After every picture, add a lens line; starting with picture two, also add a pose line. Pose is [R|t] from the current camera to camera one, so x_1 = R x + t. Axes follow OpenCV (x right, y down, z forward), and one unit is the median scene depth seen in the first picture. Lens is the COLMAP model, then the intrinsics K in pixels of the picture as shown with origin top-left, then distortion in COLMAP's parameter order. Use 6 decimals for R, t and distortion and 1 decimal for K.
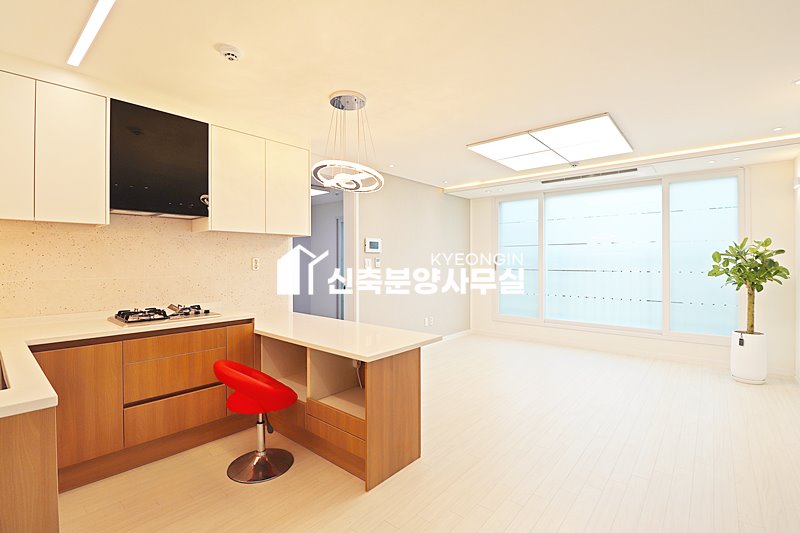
lens RADIAL K [[370.7, 0, 403.3], [0, 370.7, 259.7], [0, 0, 1]] dist [-0.003056, -0.010130]
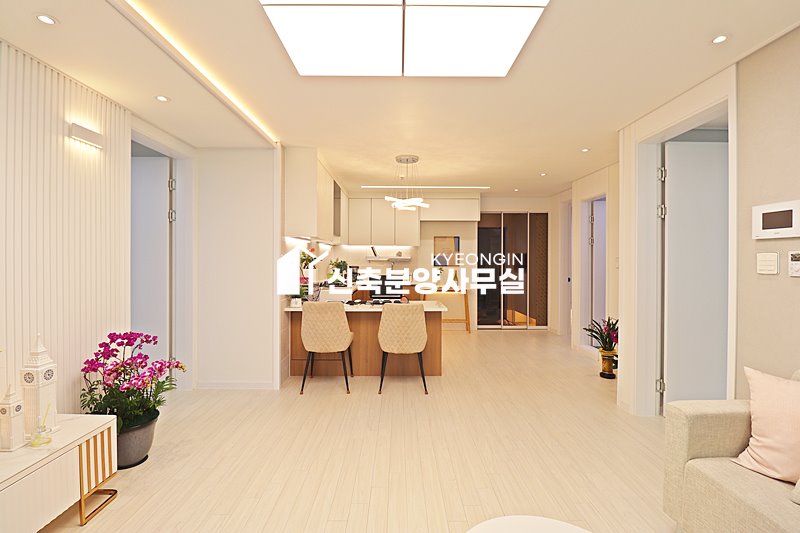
lens RADIAL K [[370.7, 0, 402.5], [0, 370.7, 260.7], [0, 0, 1]] dist [-0.003056, -0.010130]
pose [[-0.766765, 0.000303, -0.641927, 0.595651], [-0.001794, 0.999995, 0.002615, 0.006156], [0.641925, 0.003157, -0.766761, 1.248179]]
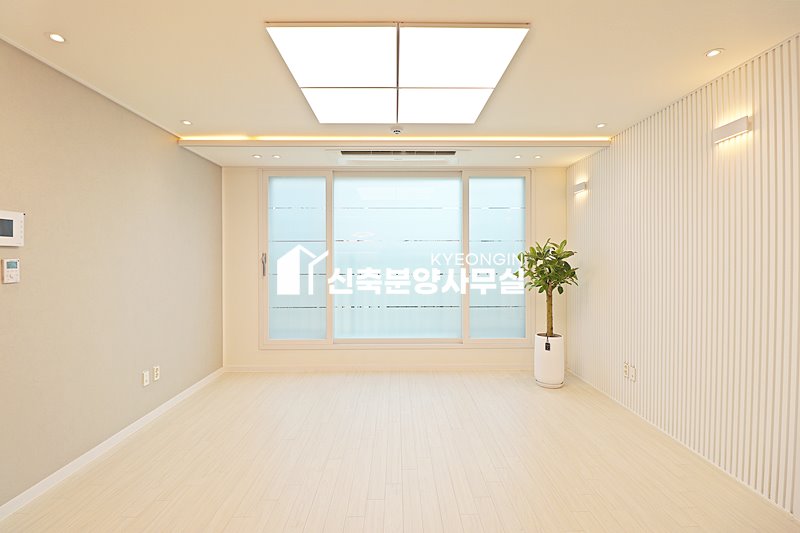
lens RADIAL K [[370.7, 0, 401.5], [0, 370.7, 261.9], [0, 0, 1]] dist [-0.003056, -0.010130]
pose [[0.757642, -0.005508, 0.652648, -0.006944], [-0.001812, 0.999943, 0.010543, -0.008435], [-0.652668, -0.009170, 0.757588, 0.505472]]
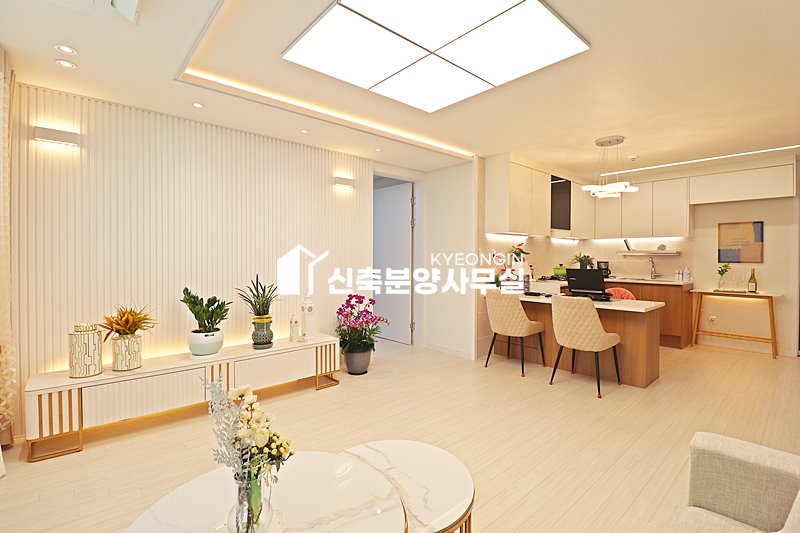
lens RADIAL K [[370.7, 0, 399.7], [0, 370.7, 261.1], [0, 0, 1]] dist [-0.003056, -0.010130]
pose [[-0.986941, -0.004805, 0.161012, 0.279766], [-0.003103, 0.999937, 0.010823, 0.020184], [-0.161054, 0.010182, -0.986893, 1.482701]]
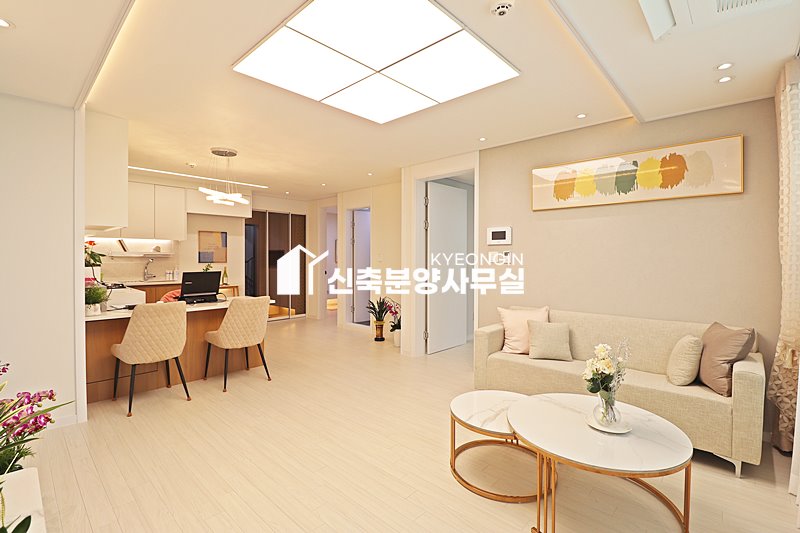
lens RADIAL K [[370.7, 0, 404.2], [0, 370.7, 263.2], [0, 0, 1]] dist [-0.003056, -0.010130]
pose [[-0.058599, 0.016377, -0.998147, 0.916044], [-0.001479, 0.999863, 0.016492, 0.010408], [0.998281, 0.002443, -0.058566, 1.000908]]
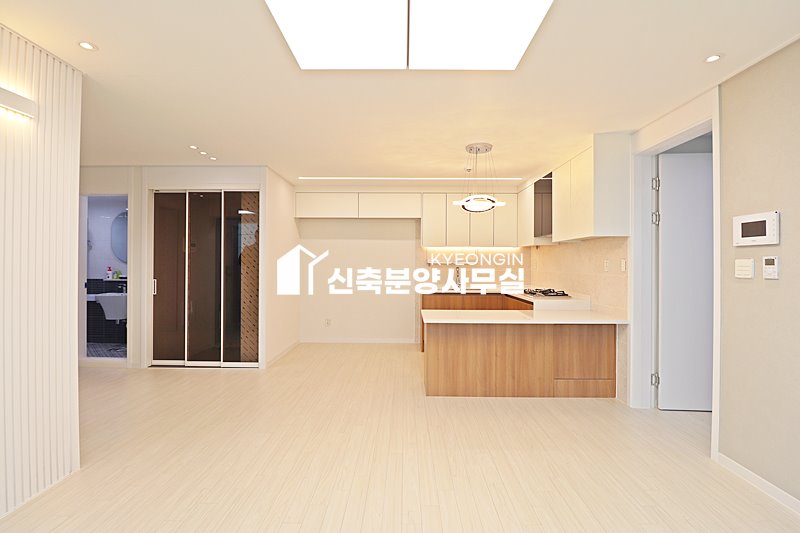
lens RADIAL K [[370.7, 0, 400.8], [0, 370.7, 263.6], [0, 0, 1]] dist [-0.003056, -0.010130]
pose [[-0.775432, 0.000168, -0.631431, 0.651534], [-0.000571, 0.999999, 0.000967, 0.003944], [0.631430, 0.001110, -0.775432, 1.286214]]
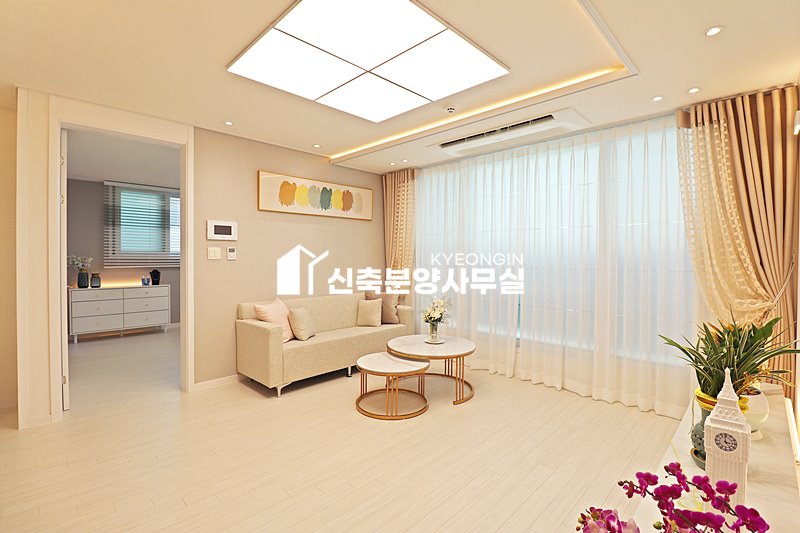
lens RADIAL K [[370.7, 0, 399.6], [0, 370.7, 268.2], [0, 0, 1]] dist [-0.003056, -0.010130]
pose [[0.995618, 0.010856, -0.092878, 0.427357], [-0.008364, 0.999596, 0.027178, 0.018271], [0.093135, -0.026282, 0.995307, 0.319754]]
